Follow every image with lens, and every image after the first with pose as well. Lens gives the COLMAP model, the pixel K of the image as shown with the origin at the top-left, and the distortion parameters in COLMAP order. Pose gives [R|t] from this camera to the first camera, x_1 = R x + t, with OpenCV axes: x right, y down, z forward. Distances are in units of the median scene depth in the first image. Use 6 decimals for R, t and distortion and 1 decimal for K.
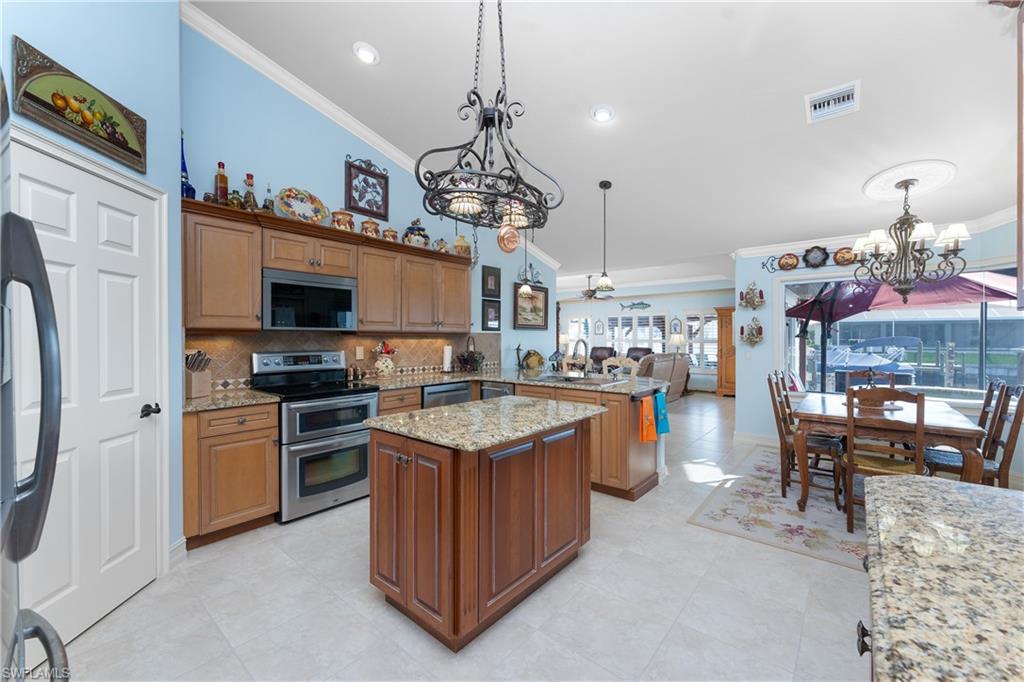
lens RADIAL K [[408.5, 0, 511.0], [0, 408.5, 337.2], [0, 0, 1]] dist [-0.000882, 0.000476]
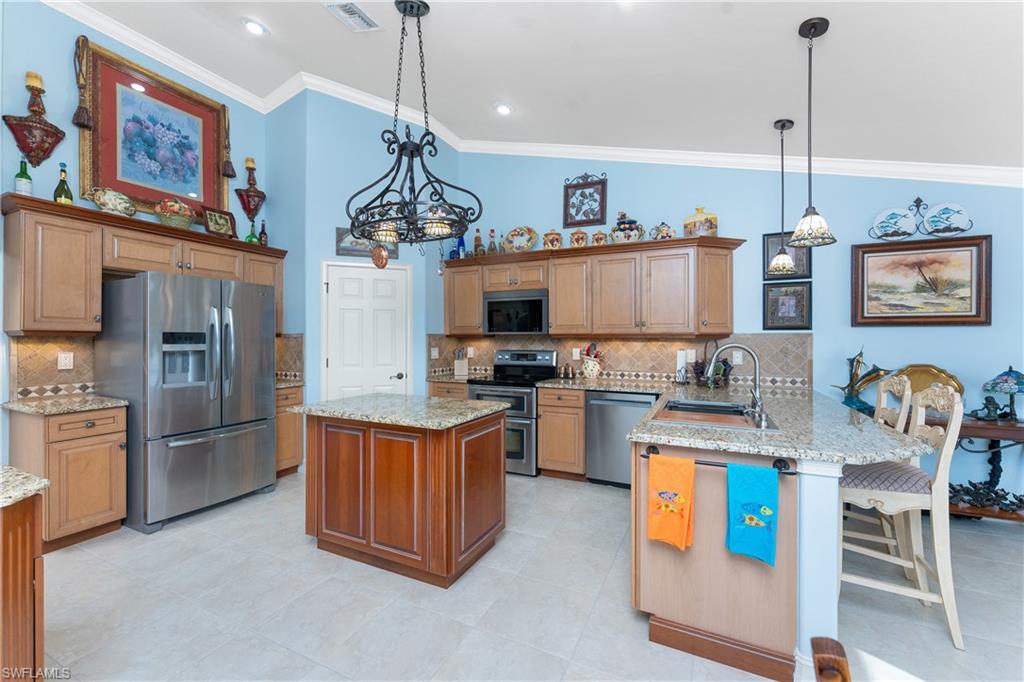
lens RADIAL K [[408.5, 0, 511.5], [0, 408.5, 337.7], [0, 0, 1]] dist [-0.000882, 0.000476]
pose [[0.239809, -0.001332, -0.970819, 0.747223], [-0.000325, 0.999999, -0.001453, -0.003937], [0.970820, 0.000664, 0.239808, 0.651955]]
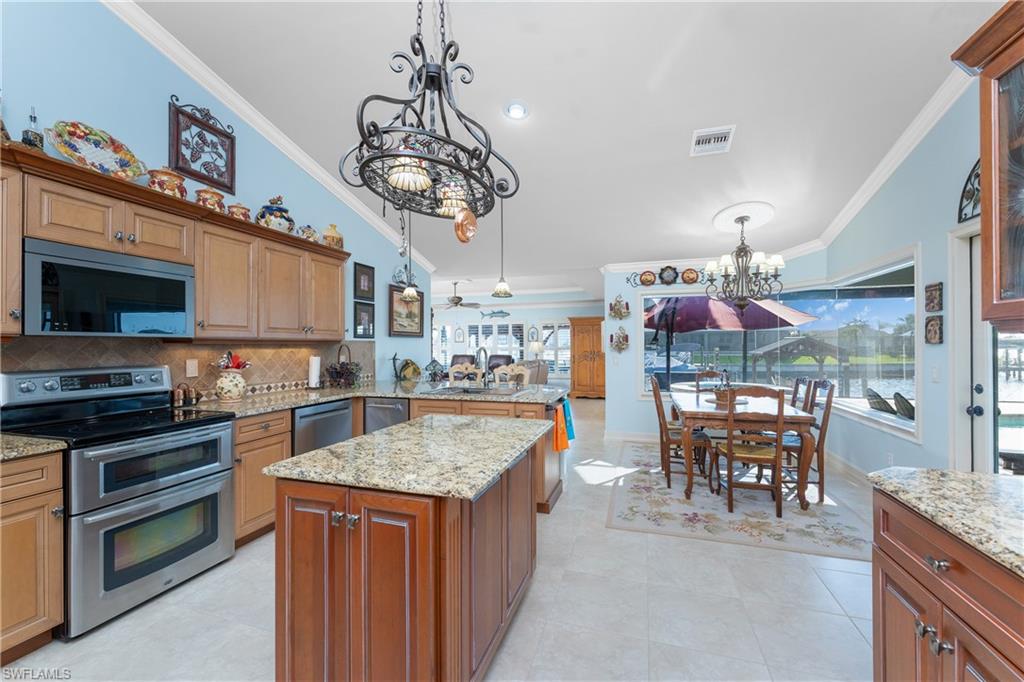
lens RADIAL K [[408.5, 0, 514.5], [0, 408.5, 341.3], [0, 0, 1]] dist [-0.000882, 0.000476]
pose [[0.924769, -0.001320, 0.380527, -0.130719], [0.004813, 0.999955, -0.008227, -0.000678], [-0.380499, 0.009439, 0.924733, 0.116293]]
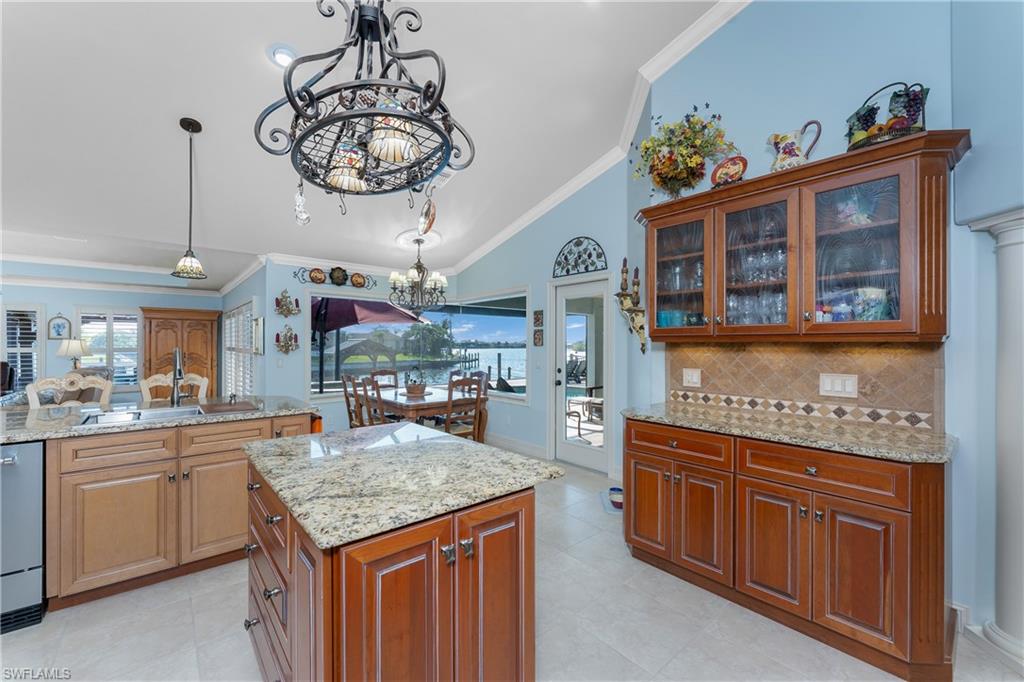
lens RADIAL K [[408.5, 0, 508.9], [0, 408.5, 350.4], [0, 0, 1]] dist [-0.000882, 0.000476]
pose [[0.162776, -0.013884, 0.986565, -0.422557], [-0.002589, 0.999892, 0.014498, -0.002654], [-0.986660, -0.004914, 0.162722, 0.412479]]
